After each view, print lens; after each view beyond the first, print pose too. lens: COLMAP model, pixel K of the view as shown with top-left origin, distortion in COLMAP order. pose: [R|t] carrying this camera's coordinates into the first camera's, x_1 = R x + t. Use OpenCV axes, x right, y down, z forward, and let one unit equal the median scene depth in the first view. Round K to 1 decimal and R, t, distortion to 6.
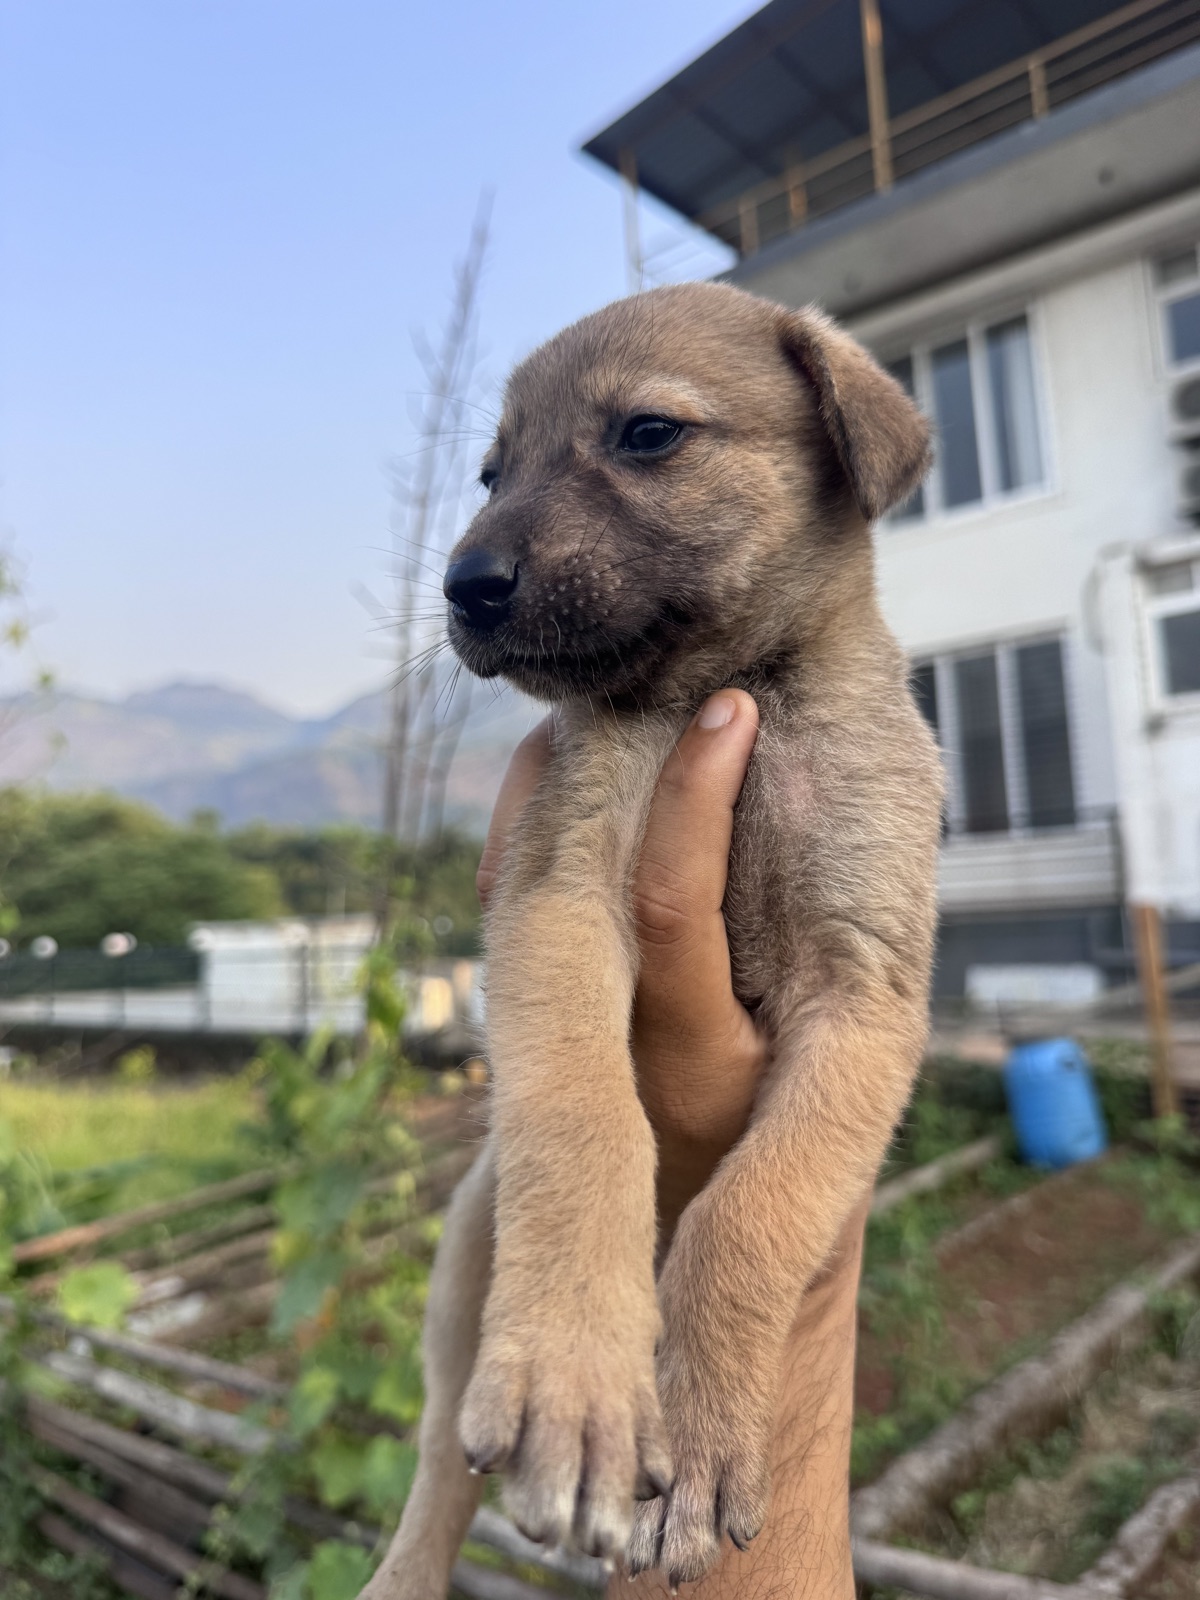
lens RADIAL K [[1210.7, 0, 600.0], [0, 1210.7, 800.0], [0, 0, 1]] dist [-0.029211, 0.010099]
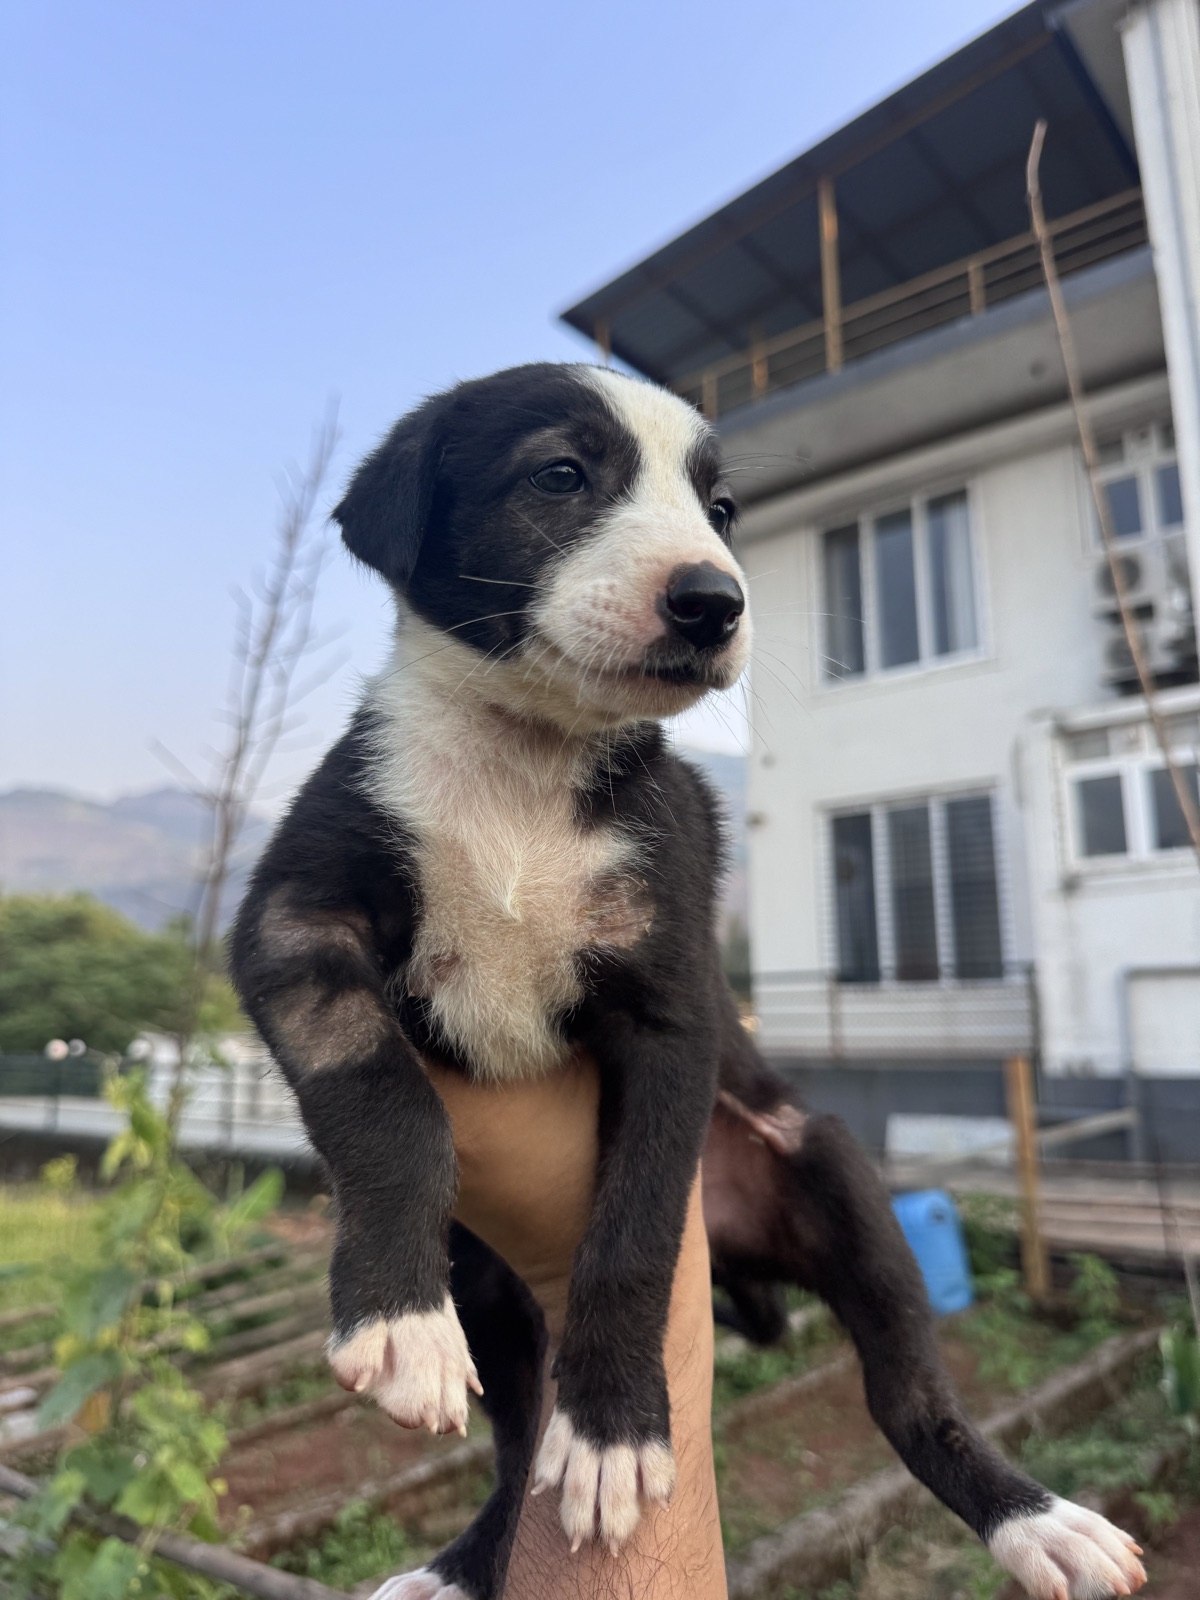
lens RADIAL K [[1209.9, 0, 607.4], [0, 1209.9, 796.6], [0, 0, 1]] dist [-0.011079, 0.000250]
pose [[0.998678, 0.051203, 0.004523, 0.051227], [-0.050429, 0.993000, -0.106806, -0.005750], [-0.009960, 0.106437, 0.994270, -0.029031]]
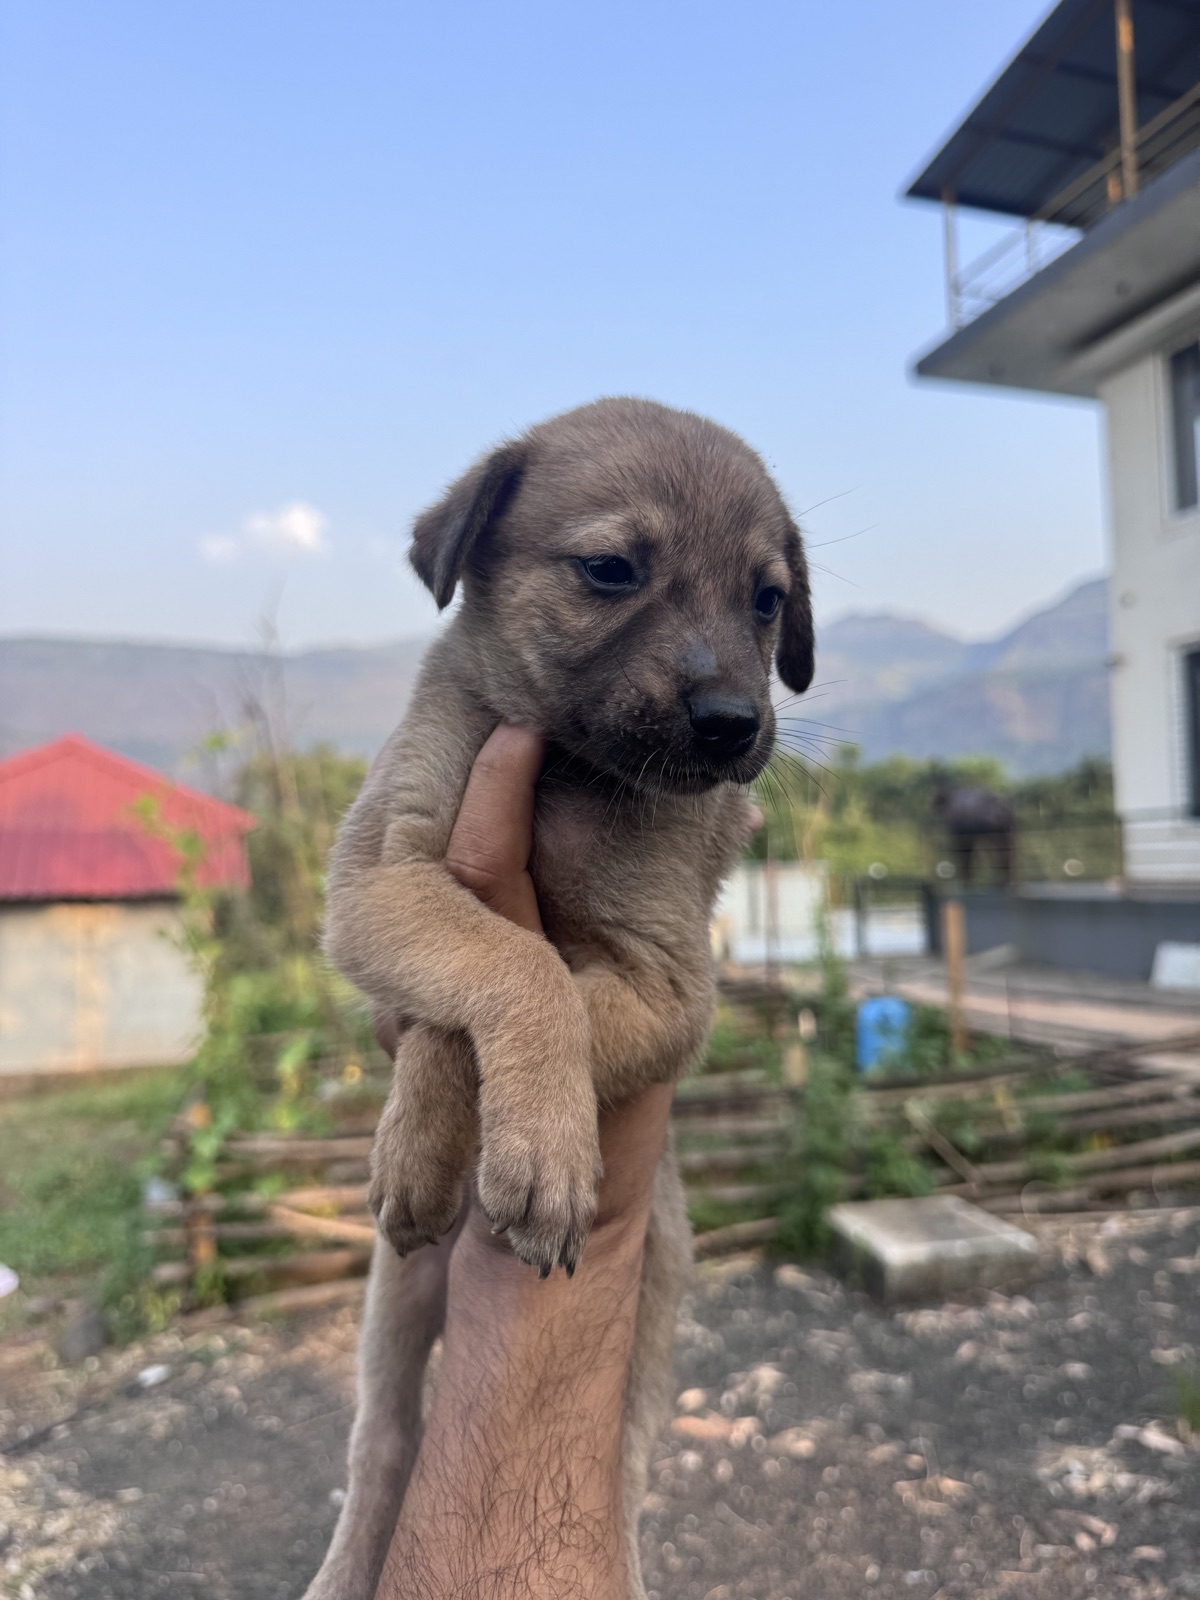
lens RADIAL K [[1209.9, 0, 607.4], [0, 1209.9, 796.6], [0, 0, 1]] dist [-0.011079, 0.000250]
pose [[0.848961, -0.003899, -0.528441, 0.405546], [0.037750, 0.997866, 0.053283, -0.065495], [0.527105, -0.065184, 0.847296, -0.156940]]
